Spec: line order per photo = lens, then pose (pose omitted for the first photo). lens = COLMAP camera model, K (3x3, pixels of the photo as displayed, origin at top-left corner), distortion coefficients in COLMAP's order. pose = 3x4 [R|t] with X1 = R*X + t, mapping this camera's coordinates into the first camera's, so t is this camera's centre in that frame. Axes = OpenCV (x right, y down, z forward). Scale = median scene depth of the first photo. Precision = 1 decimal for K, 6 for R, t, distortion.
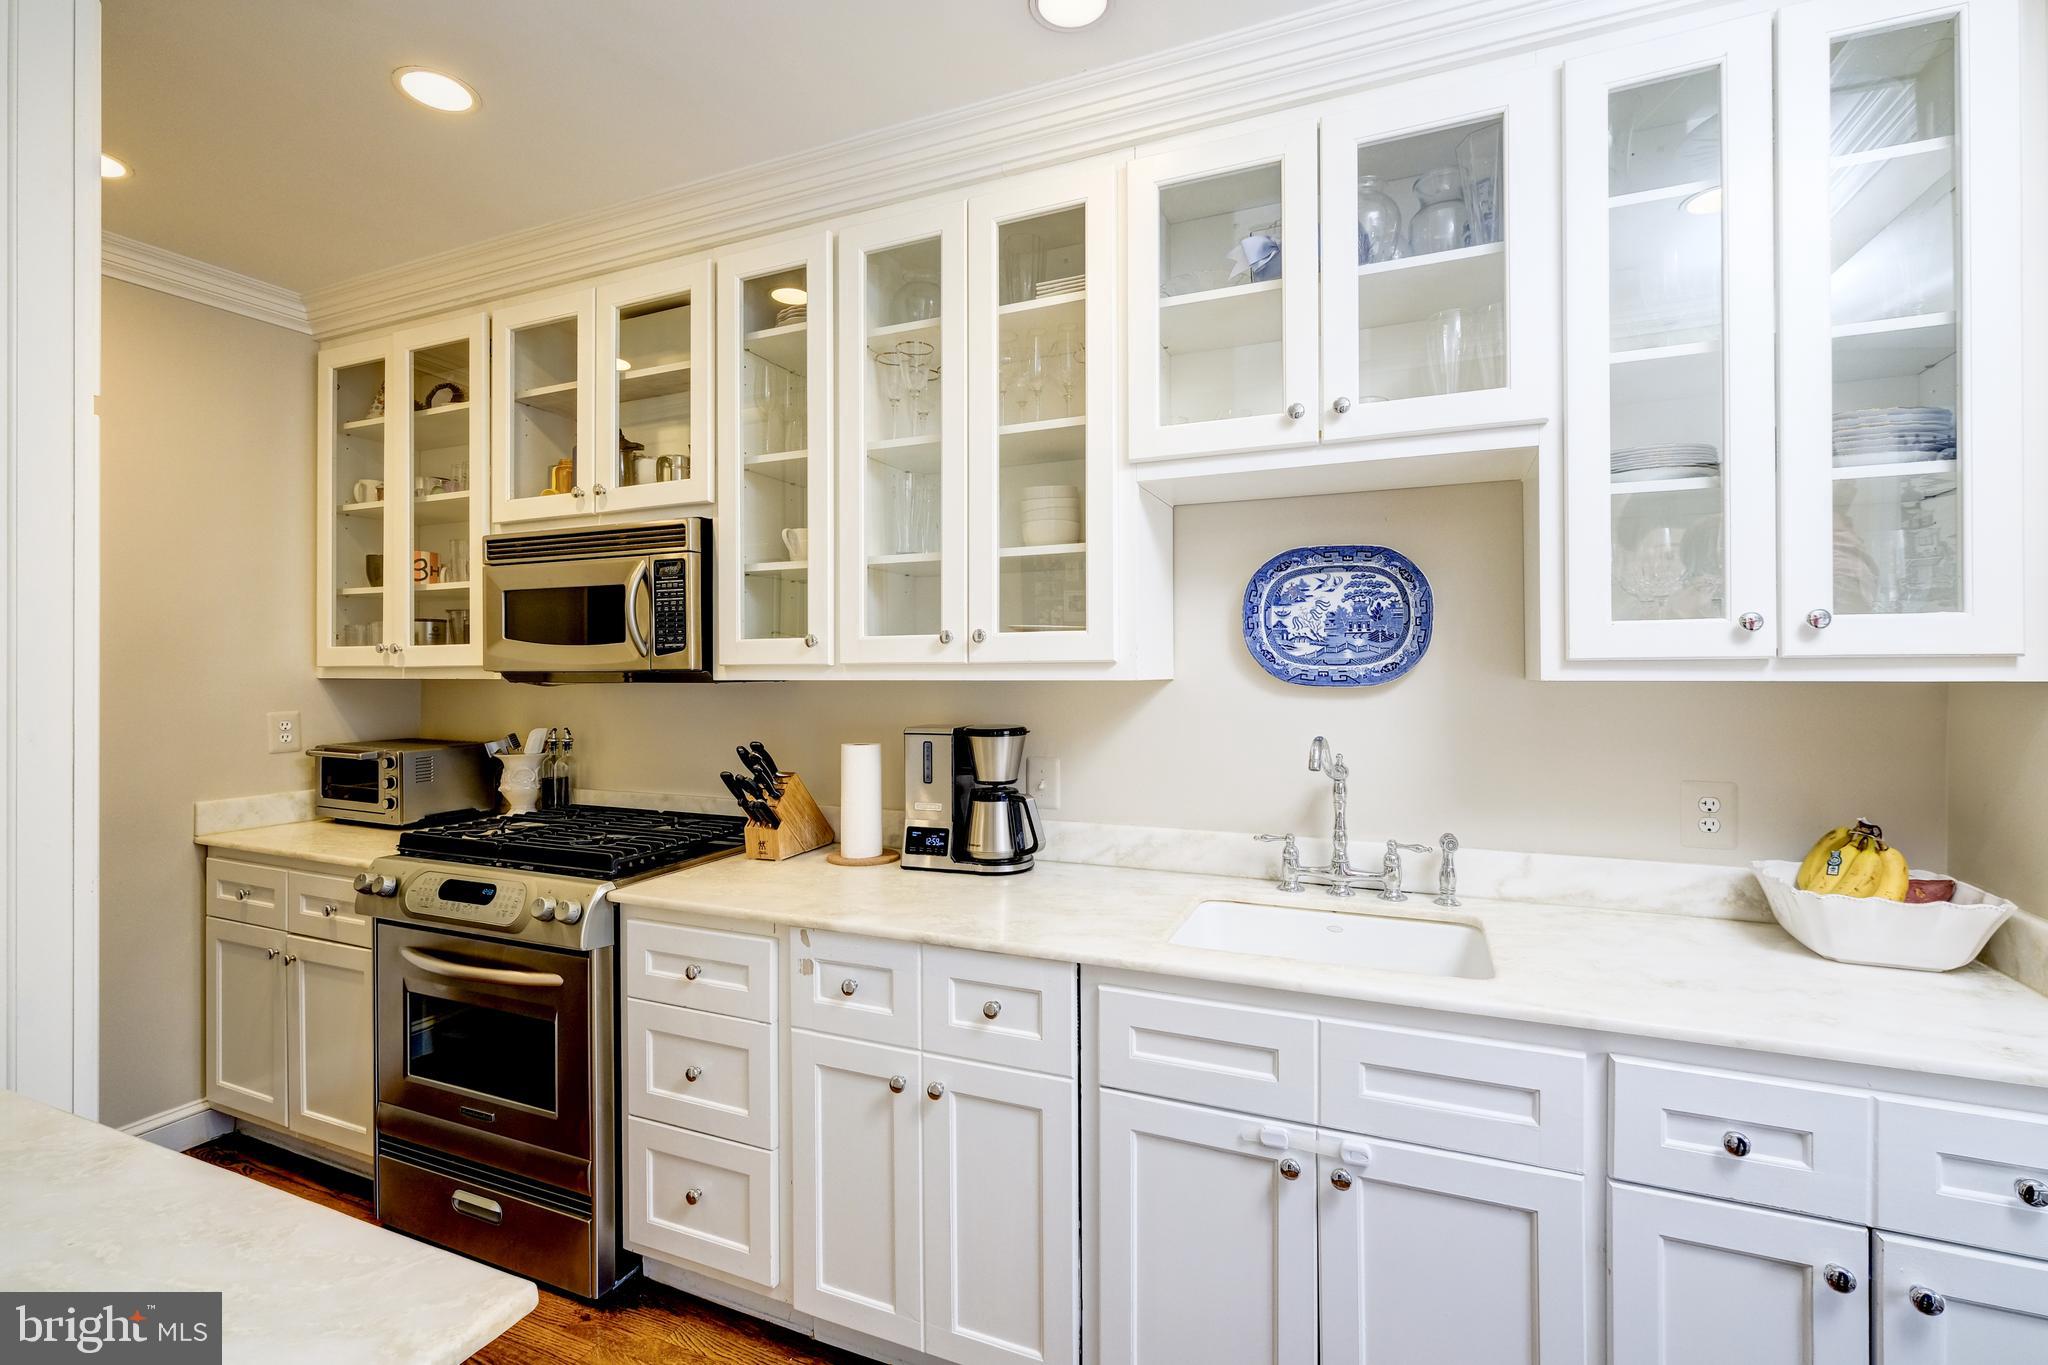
lens RADIAL K [[896.0, 0, 1021.3], [0, 896.0, 673.9], [0, 0, 1]] dist [0.000124, 0.000202]
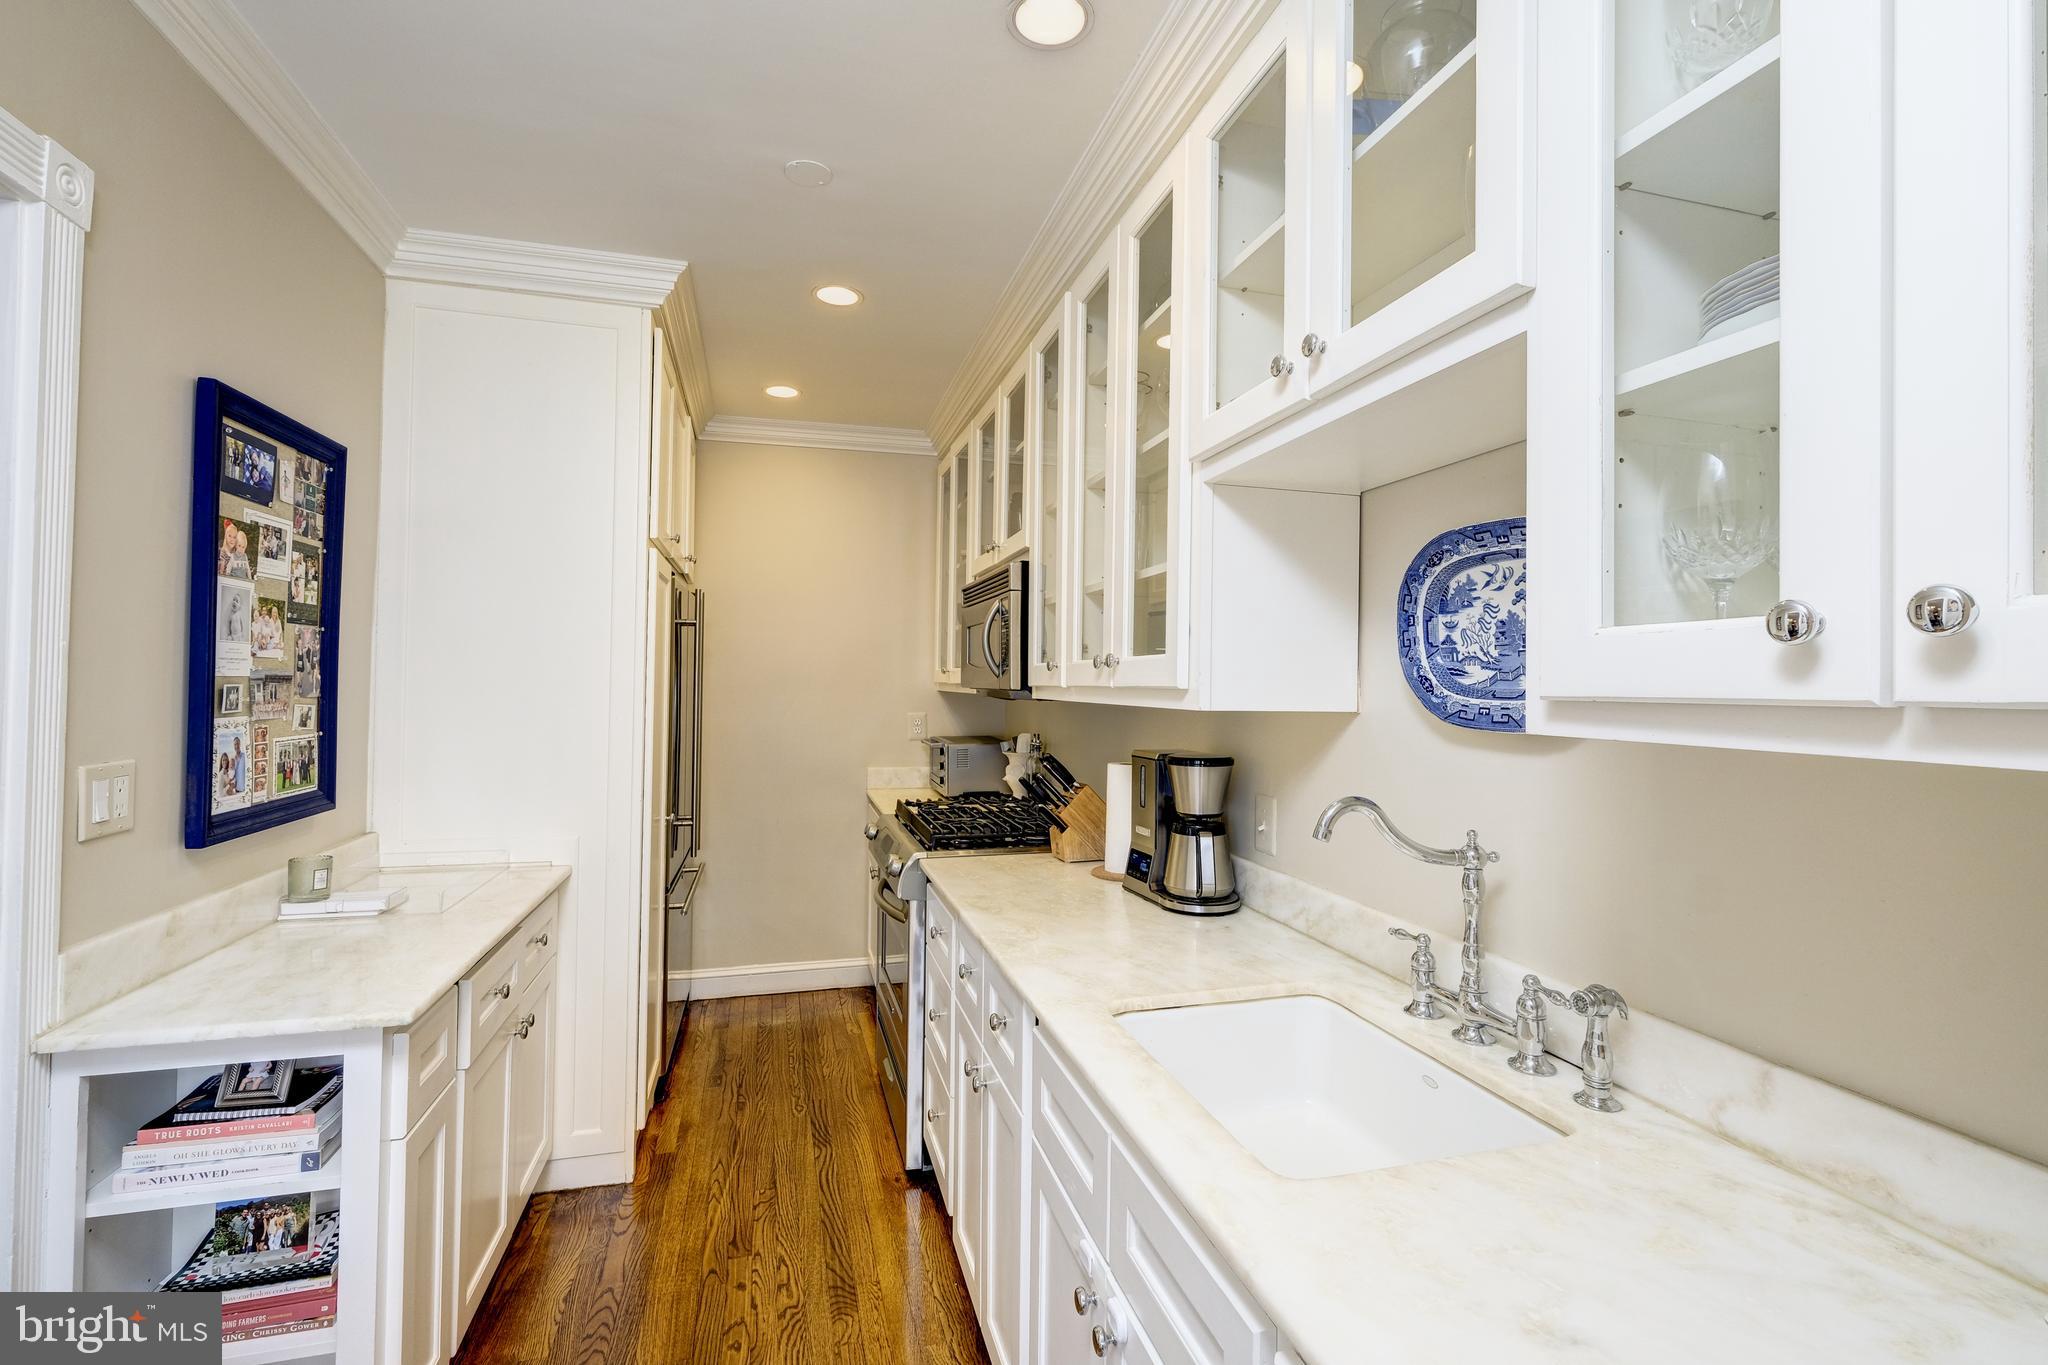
lens RADIAL K [[896.0, 0, 1021.6], [0, 896.0, 674.5], [0, 0, 1]] dist [0.000124, 0.000202]
pose [[0.626193, 0.004697, -0.779654, 0.633741], [-0.017776, 0.999808, -0.008254, -0.015843], [0.779466, 0.019028, 0.626156, 0.291323]]
